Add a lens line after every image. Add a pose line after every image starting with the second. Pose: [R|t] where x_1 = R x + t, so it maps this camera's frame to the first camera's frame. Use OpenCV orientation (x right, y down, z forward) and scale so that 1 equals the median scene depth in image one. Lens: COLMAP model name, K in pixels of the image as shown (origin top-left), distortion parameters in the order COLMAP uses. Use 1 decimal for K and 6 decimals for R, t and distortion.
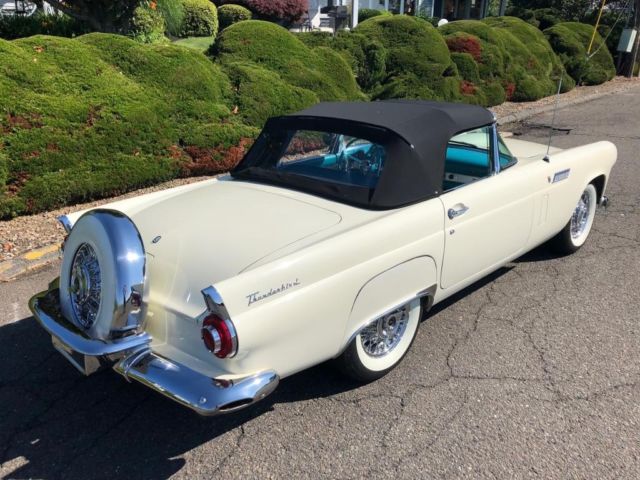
lens RADIAL K [[521.7, 0, 317.2], [0, 521.7, 238.9], [0, 0, 1]] dist [0.016827, 0.004369]
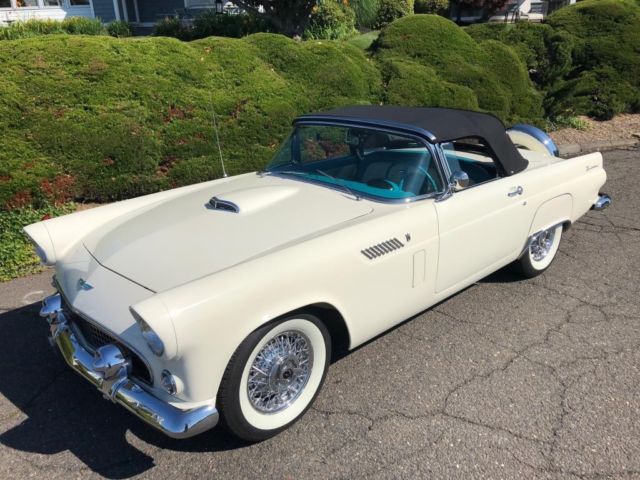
lens RADIAL K [[521.7, 0, 319.6], [0, 521.7, 237.8], [0, 0, 1]] dist [0.016827, 0.004369]
pose [[0.925714, 0.125151, -0.356920, 0.154581], [-0.117895, 0.992133, 0.042111, -0.027611], [0.359382, 0.003096, 0.933185, 0.019191]]
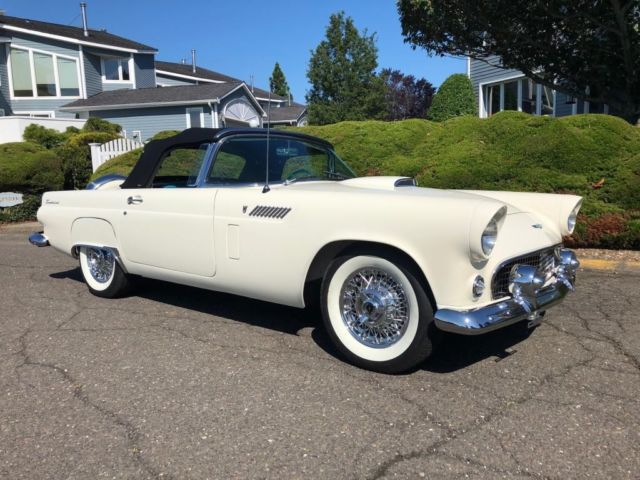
lens RADIAL K [[521.7, 0, 316.3], [0, 521.7, 238.0], [0, 0, 1]] dist [0.016827, 0.004369]
pose [[0.130577, 0.134243, -0.982308, 0.737090], [-0.332417, 0.939368, 0.084187, -0.103089], [0.934049, 0.315543, 0.167285, 0.563583]]
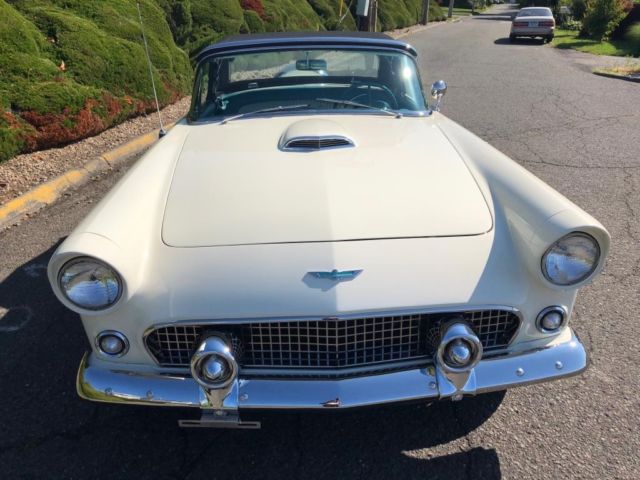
lens RADIAL K [[521.7, 0, 320.3], [0, 521.7, 237.3], [0, 0, 1]] dist [0.016827, 0.004369]
pose [[0.877471, -0.173919, 0.446985, -0.259323], [0.150436, 0.984711, 0.087826, 0.004434], [-0.455426, -0.009822, 0.890219, 0.108105]]
